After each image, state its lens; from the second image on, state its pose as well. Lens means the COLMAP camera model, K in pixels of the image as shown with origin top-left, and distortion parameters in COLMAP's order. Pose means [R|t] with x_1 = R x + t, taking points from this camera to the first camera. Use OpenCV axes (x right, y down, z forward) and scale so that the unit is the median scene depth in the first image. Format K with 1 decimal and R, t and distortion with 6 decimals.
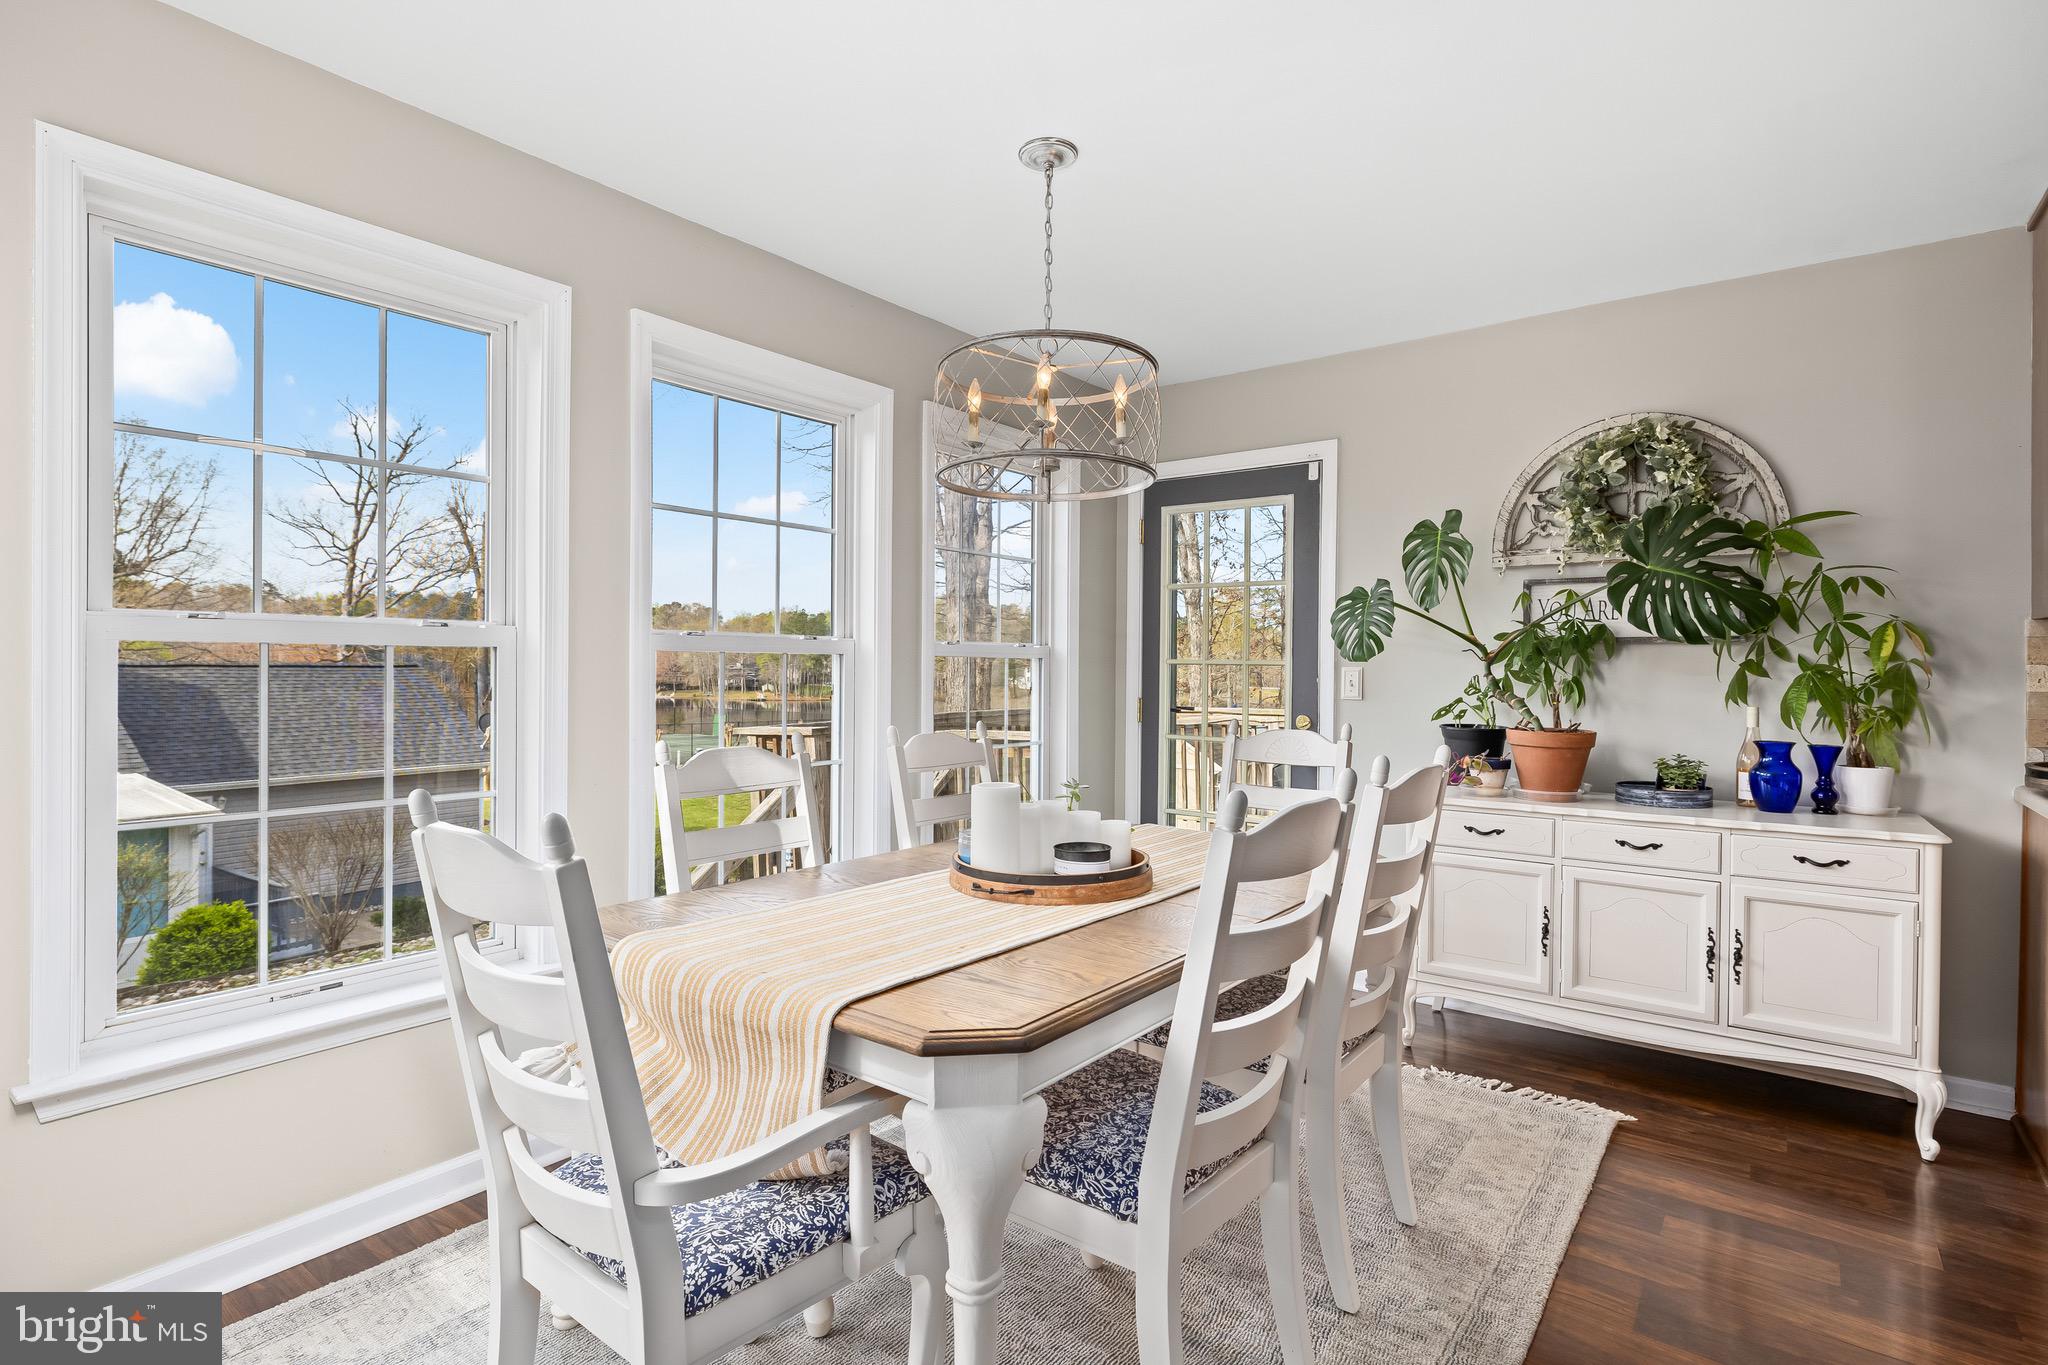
lens RADIAL K [[1008.8, 0, 1019.6], [0, 1008.8, 669.4], [0, 0, 1]] dist [-0.005456, 0.000198]
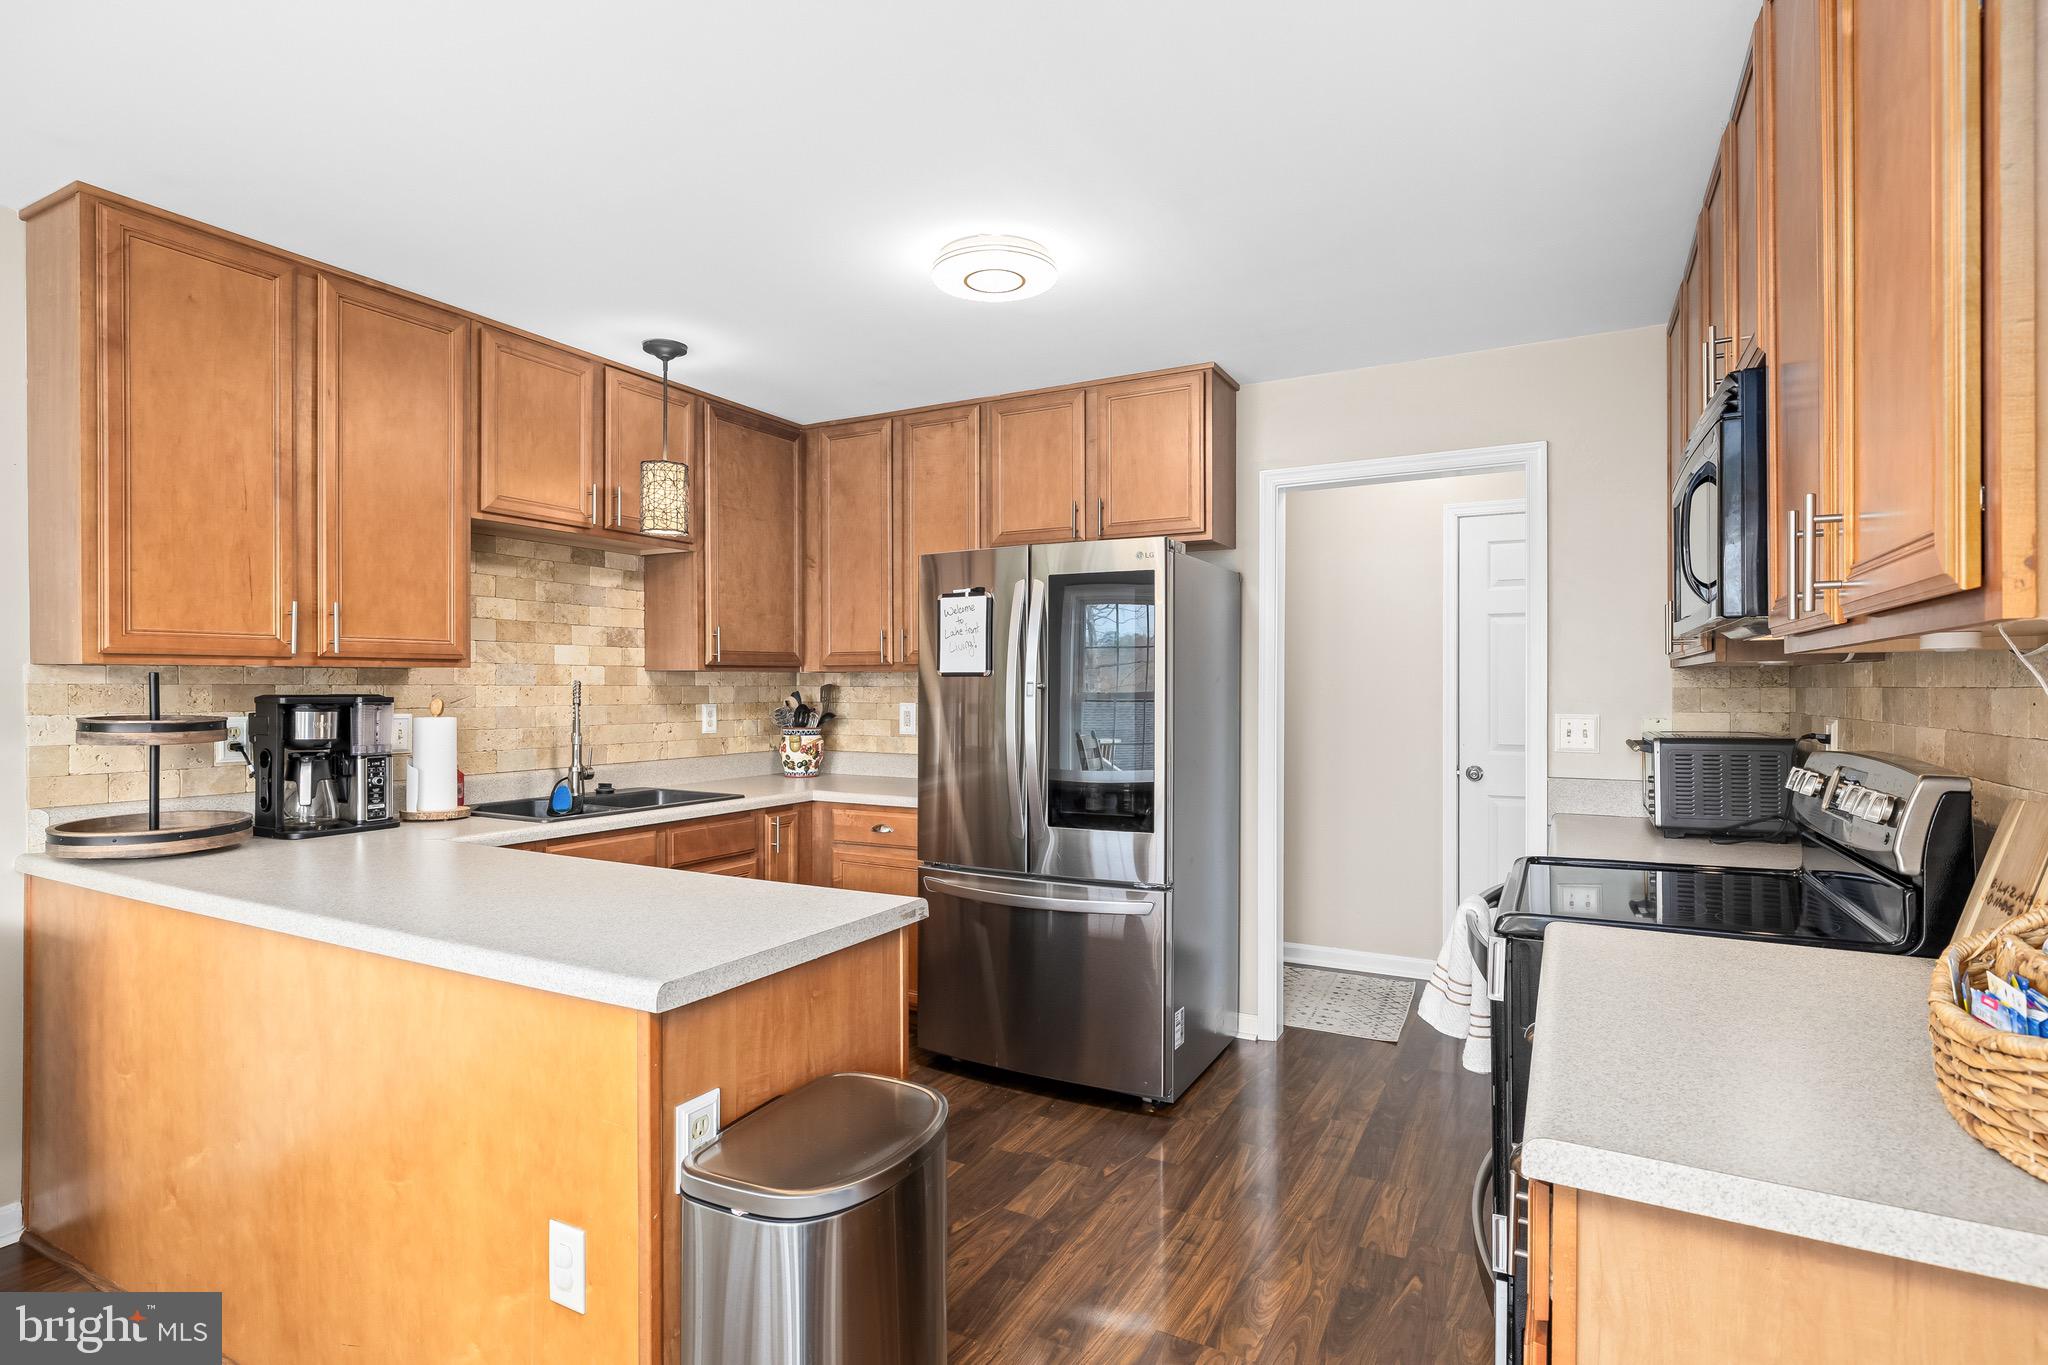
lens RADIAL K [[1008.8, 0, 1025.2], [0, 1008.8, 689.1], [0, 0, 1]] dist [-0.005456, 0.000198]
pose [[-0.166386, -0.014857, 0.985949, -0.003997], [-0.001386, 0.999889, 0.014833, -0.037164], [-0.986060, 0.001101, -0.166389, 0.252810]]
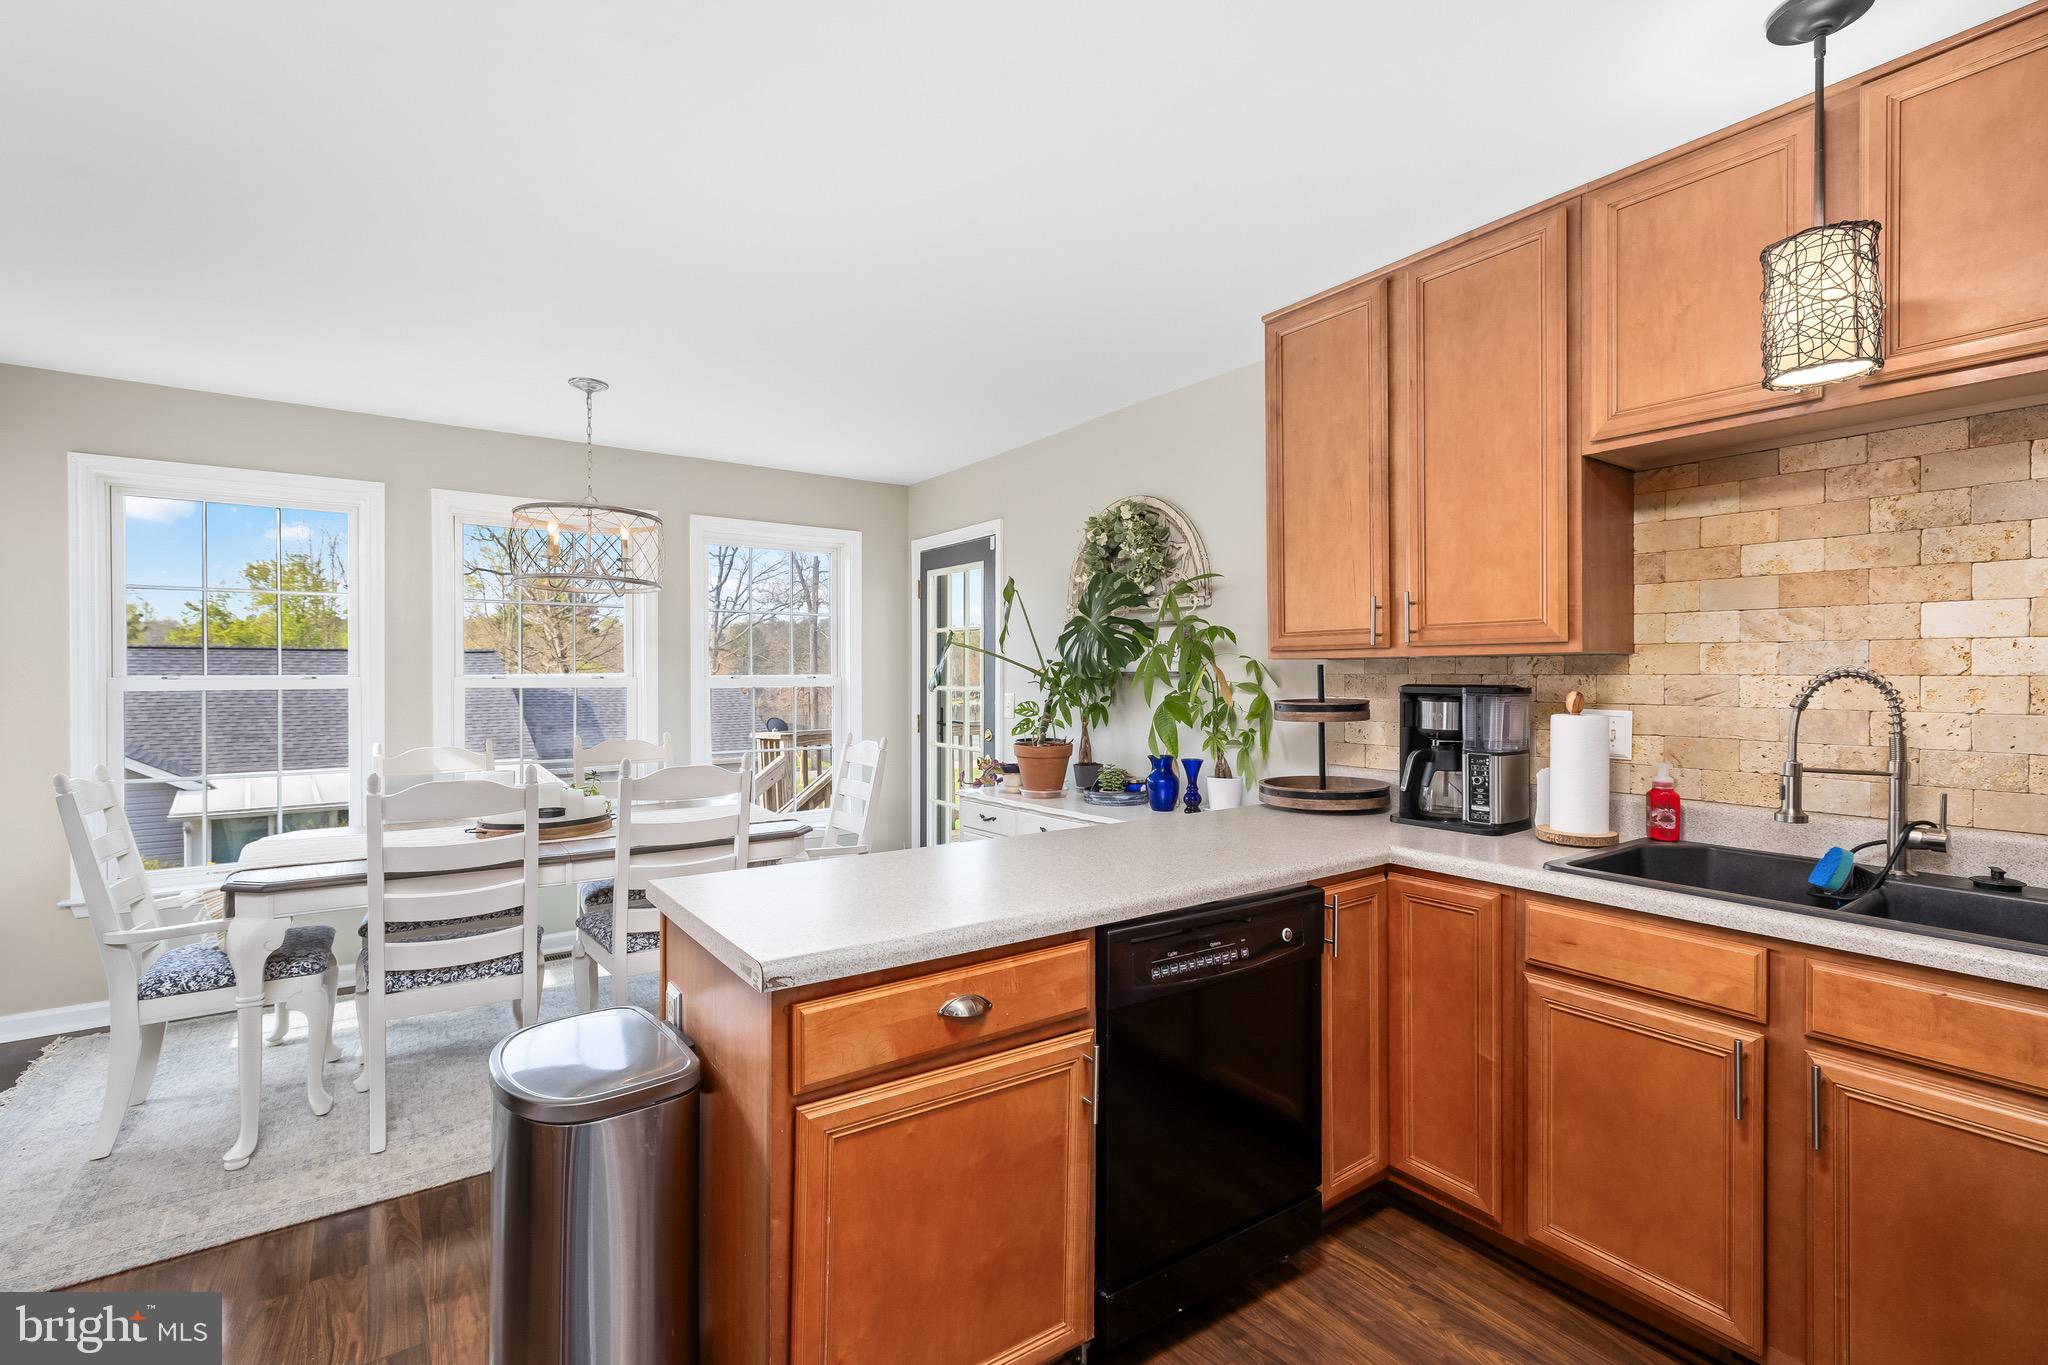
lens RADIAL K [[910.5, 0, 1020.5], [0, 910.5, 677.1], [0, 0, 1]] dist [0.002717, 0.001178]
pose [[0.955757, -0.007408, -0.294063, 0.866104], [0.006946, 0.999972, -0.002615, -0.024875], [0.294074, 0.000456, 0.955783, -0.152374]]
